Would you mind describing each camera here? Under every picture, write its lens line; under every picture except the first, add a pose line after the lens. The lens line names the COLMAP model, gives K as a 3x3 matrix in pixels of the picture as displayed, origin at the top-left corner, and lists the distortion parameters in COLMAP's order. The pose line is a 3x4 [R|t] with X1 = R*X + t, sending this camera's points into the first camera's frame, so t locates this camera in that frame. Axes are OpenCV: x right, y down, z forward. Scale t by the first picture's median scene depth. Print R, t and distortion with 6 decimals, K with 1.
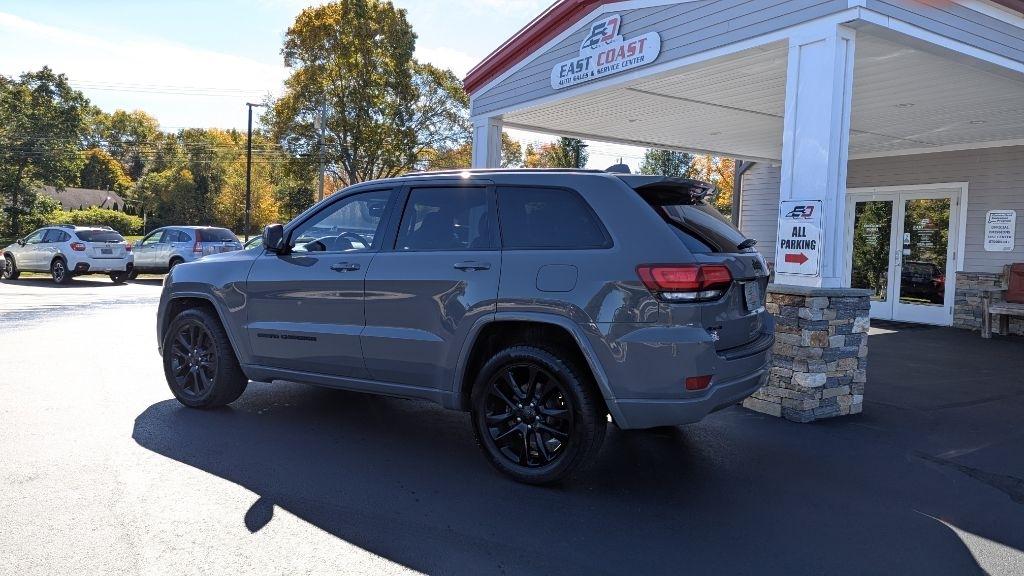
lens RADIAL K [[725.8, 0, 514.5], [0, 725.8, 271.1], [0, 0, 1]] dist [0.066350, -0.065067]
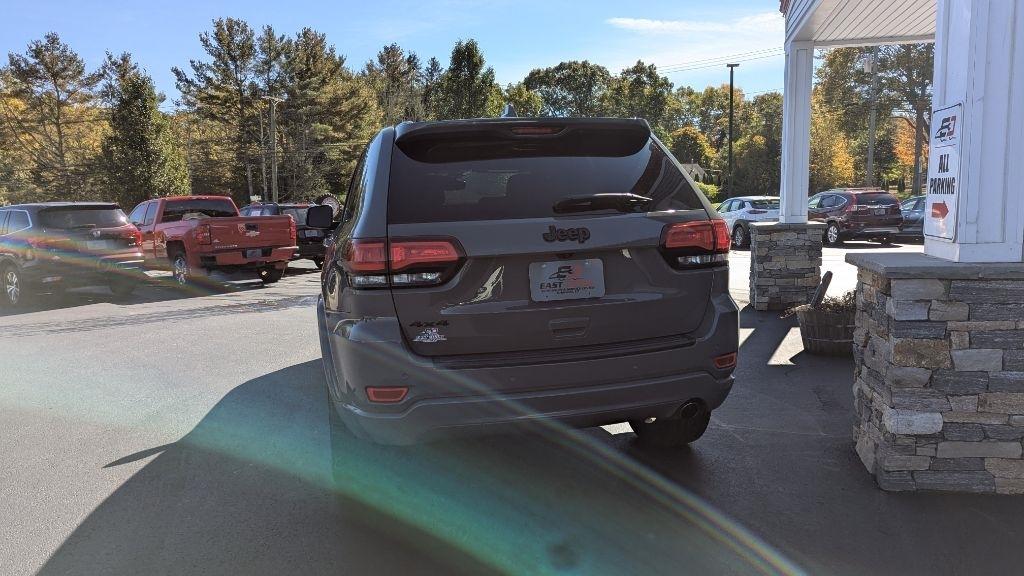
lens RADIAL K [[725.8, 0, 510.1], [0, 725.8, 278.8], [0, 0, 1]] dist [0.066350, -0.065067]
pose [[0.713707, 0.018581, -0.700198, 0.388528], [0.025228, 0.998318, 0.052208, -0.001772], [0.699990, -0.054926, 0.712038, 0.245825]]
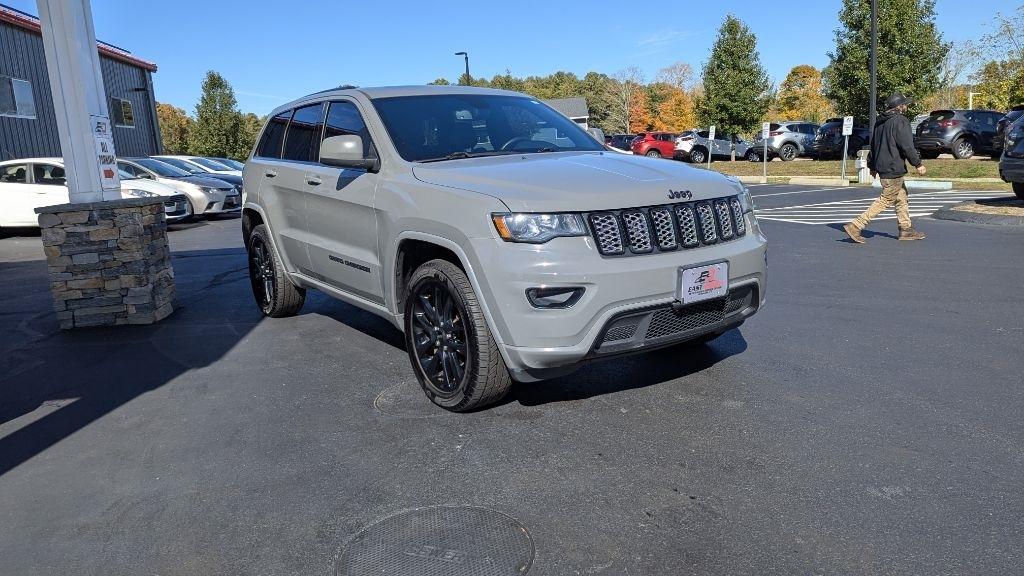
lens RADIAL K [[725.8, 0, 509.2], [0, 725.8, 274.0], [0, 0, 1]] dist [0.066350, -0.065067]
pose [[-0.922624, -0.042319, 0.383372, -0.380432], [0.045694, 0.974970, 0.217591, -0.056145], [-0.382984, 0.218272, -0.897597, 1.232693]]
